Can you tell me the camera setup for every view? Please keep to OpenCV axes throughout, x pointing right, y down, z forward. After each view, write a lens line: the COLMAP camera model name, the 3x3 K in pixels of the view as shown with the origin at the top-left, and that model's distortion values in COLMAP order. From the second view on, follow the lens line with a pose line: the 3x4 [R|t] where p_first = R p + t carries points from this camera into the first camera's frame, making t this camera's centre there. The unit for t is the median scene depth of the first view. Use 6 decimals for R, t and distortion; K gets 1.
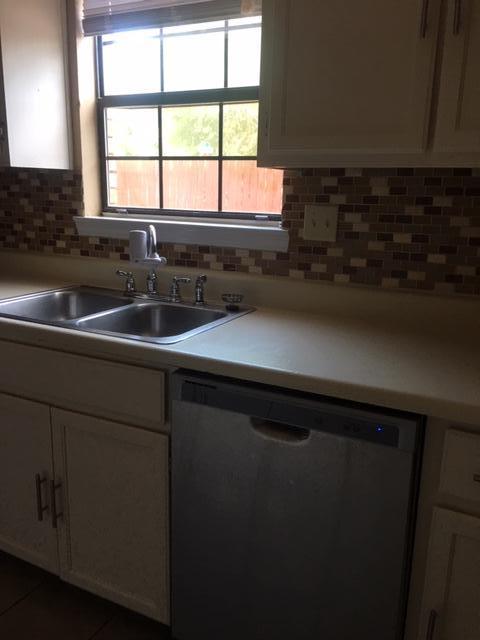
lens RADIAL K [[545.4, 0, 241.2], [0, 545.4, 317.3], [0, 0, 1]] dist [0.083015, -0.118584]
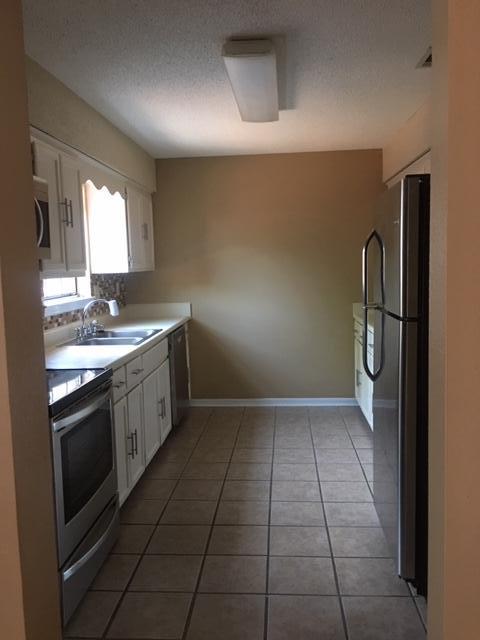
lens RADIAL K [[545.4, 0, 241.2], [0, 545.4, 317.3], [0, 0, 1]] dist [0.083015, -0.118584]
pose [[-0.388062, -0.077913, 0.918334, -1.912622], [0.290060, 0.935460, 0.201938, -0.296070], [-0.874799, 0.344737, -0.340417, 1.015223]]
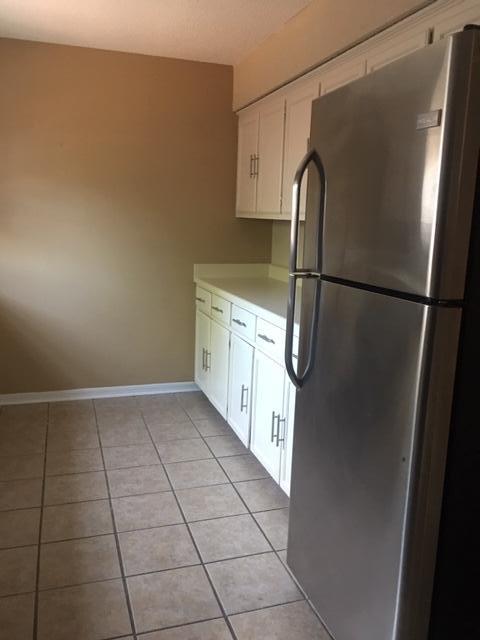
lens RADIAL K [[553.8, 0, 242.3], [0, 553.8, 288.0], [0, 0, 1]] dist [0.015571, -0.002218]
pose [[-0.712690, -0.103875, 0.693746, -1.390036], [0.173120, 0.932339, 0.317447, -0.236584], [-0.679781, 0.346343, -0.646486, 0.920645]]
